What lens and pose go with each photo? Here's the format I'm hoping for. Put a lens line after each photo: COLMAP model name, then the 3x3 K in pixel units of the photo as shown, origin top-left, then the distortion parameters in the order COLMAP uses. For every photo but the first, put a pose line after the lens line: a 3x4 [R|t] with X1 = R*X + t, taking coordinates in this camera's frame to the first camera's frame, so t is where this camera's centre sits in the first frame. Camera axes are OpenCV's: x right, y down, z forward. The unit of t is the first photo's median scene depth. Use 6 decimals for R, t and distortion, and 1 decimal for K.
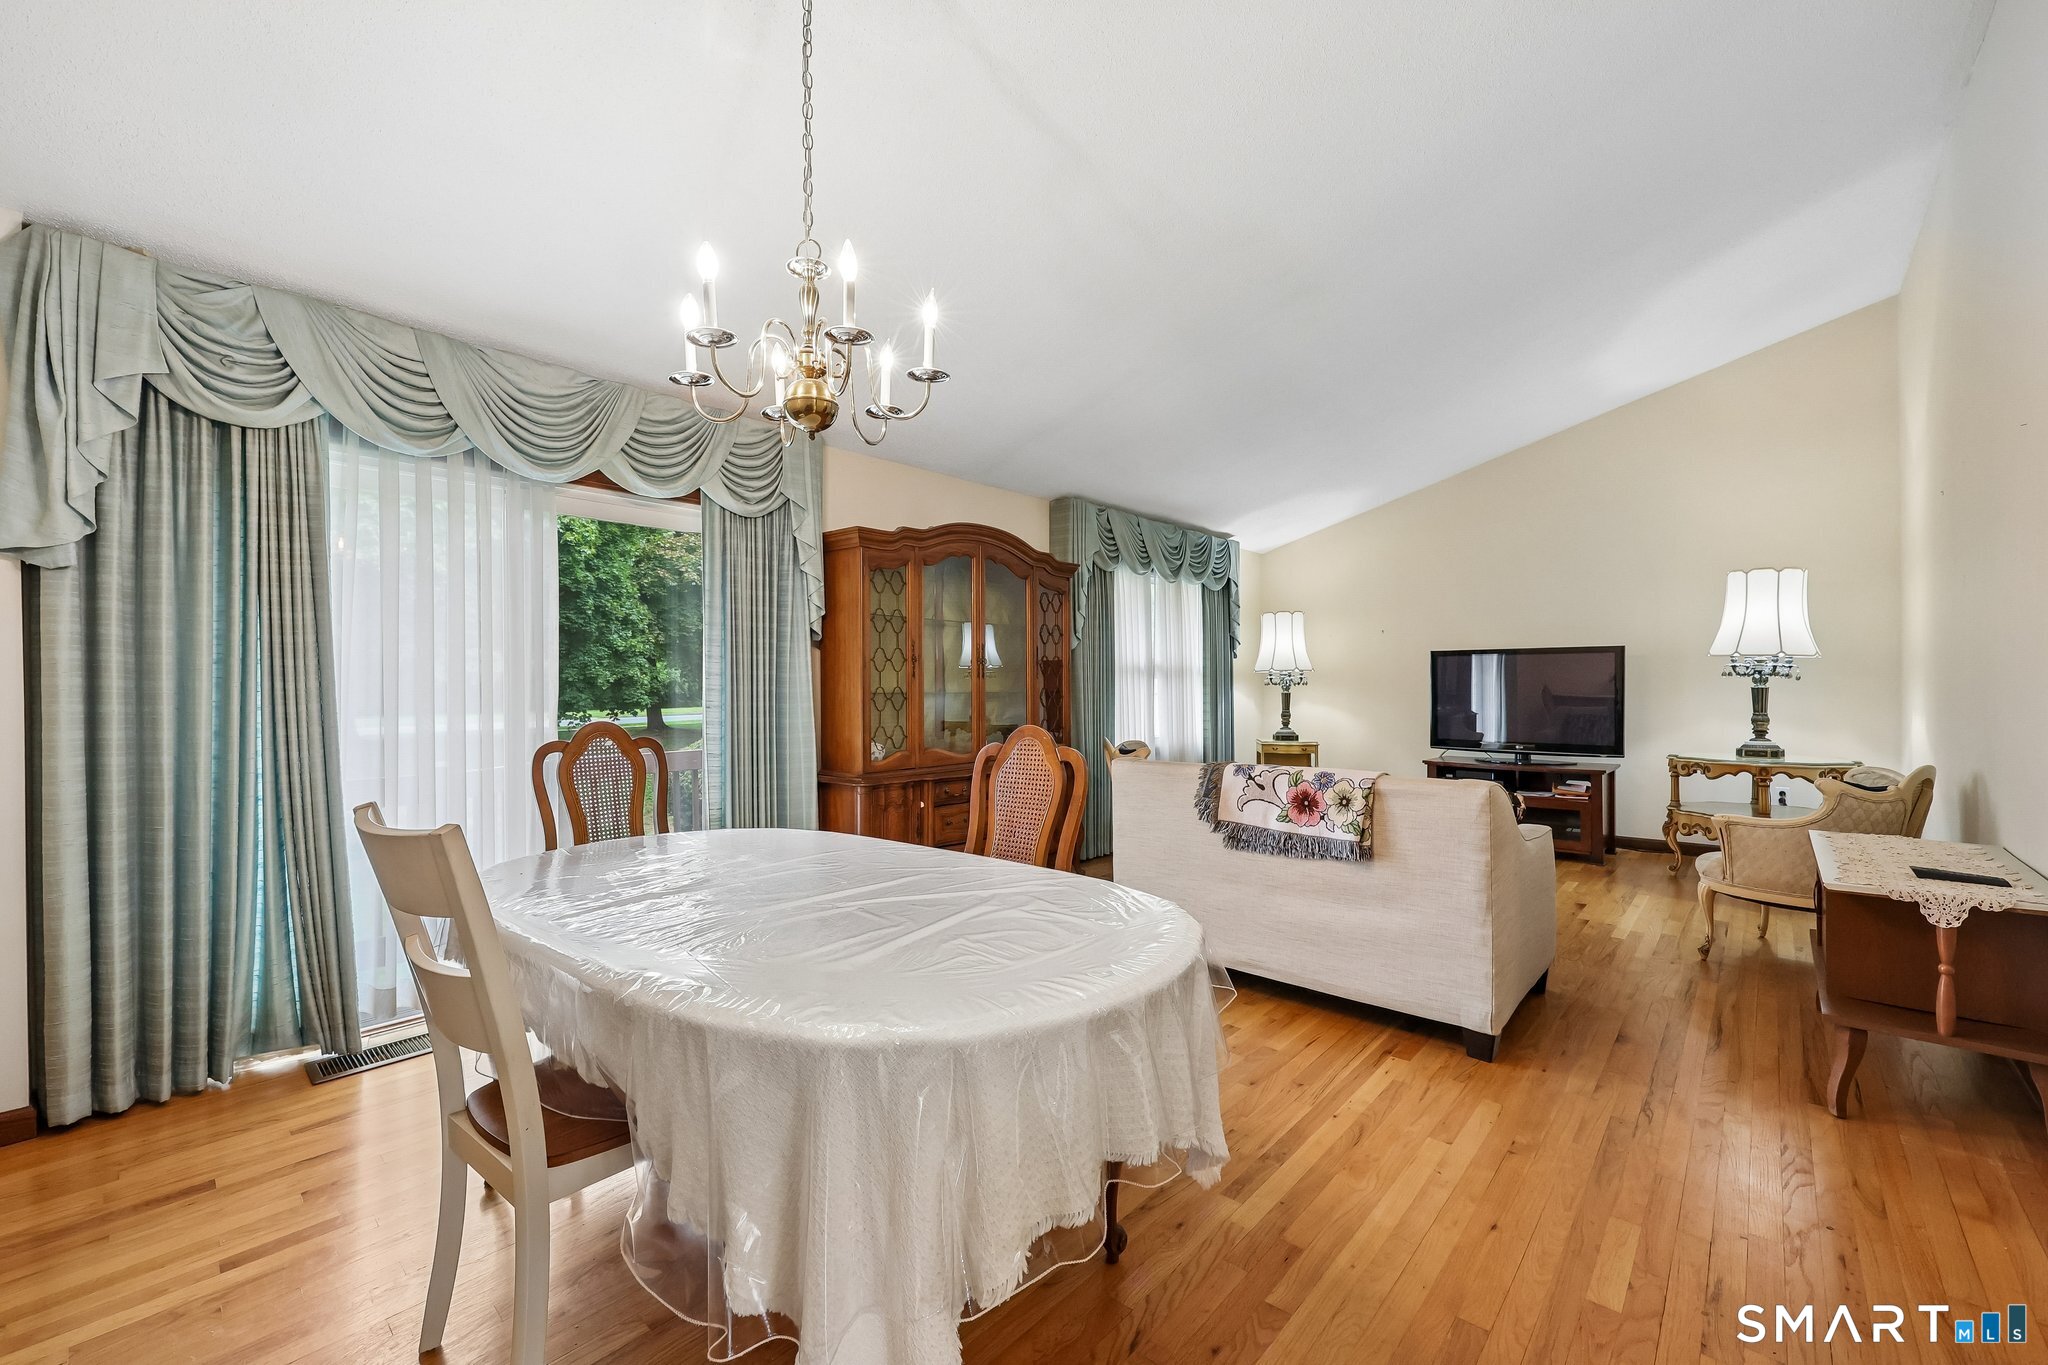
lens RADIAL K [[840.0, 0, 1024.0], [0, 840.0, 682.5], [0, 0, 1]] dist [0.000347, 0.000031]
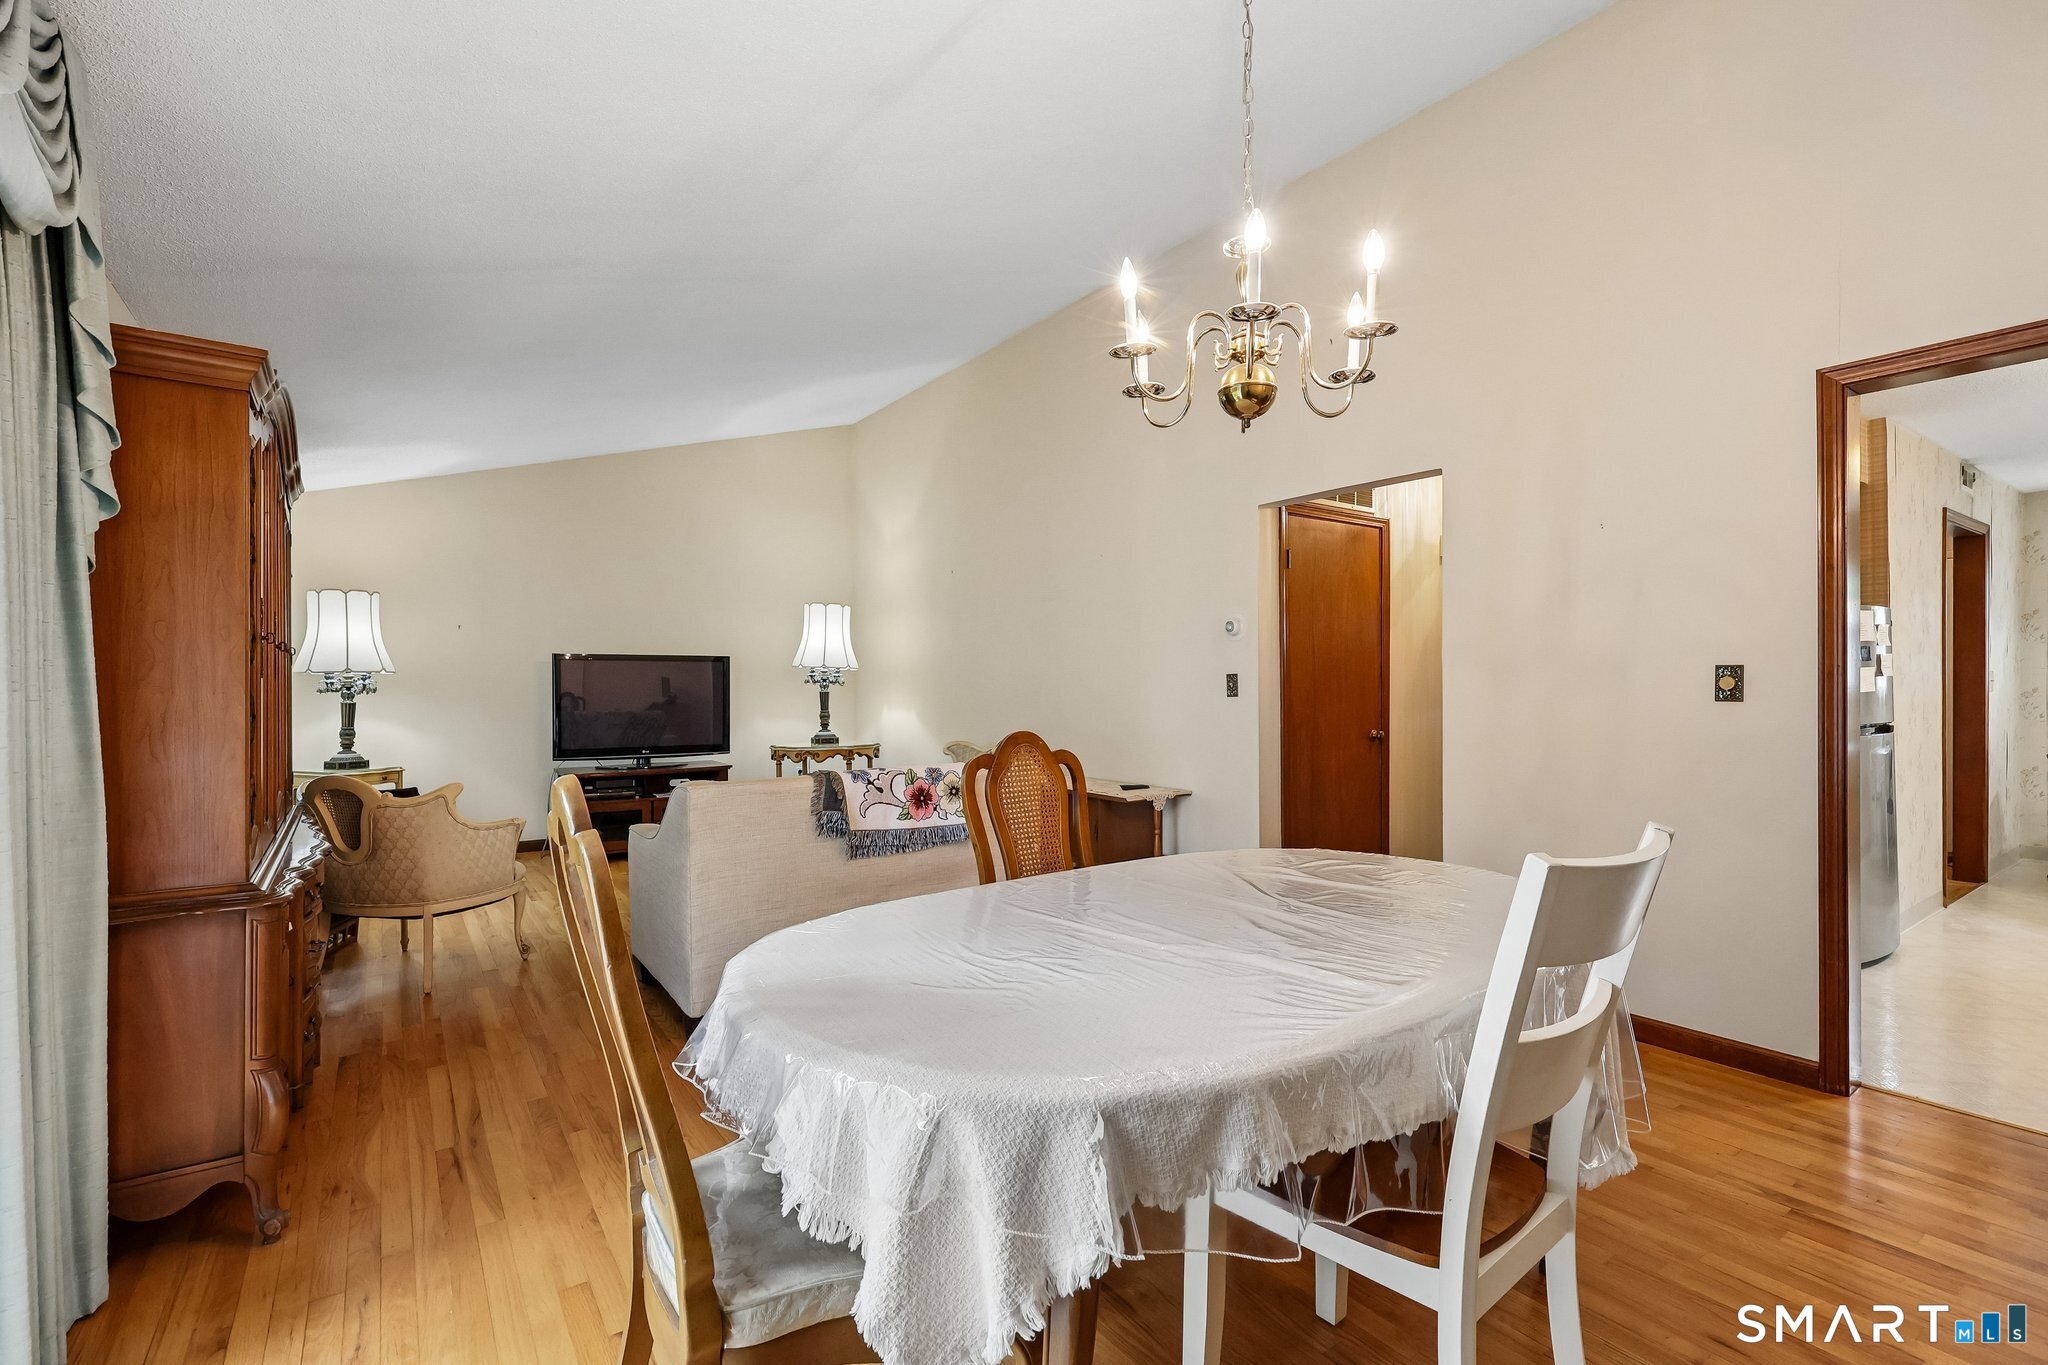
lens RADIAL K [[908.3, 0, 1024.0], [0, 908.3, 682.5], [0, 0, 1]] dist [-0.000171, -0.000044]
pose [[0.230298, 0.006483, 0.973098, -0.731304], [0.001502, 0.999974, -0.007017, 0.002312], [-0.973119, 0.003078, 0.230283, 0.564953]]
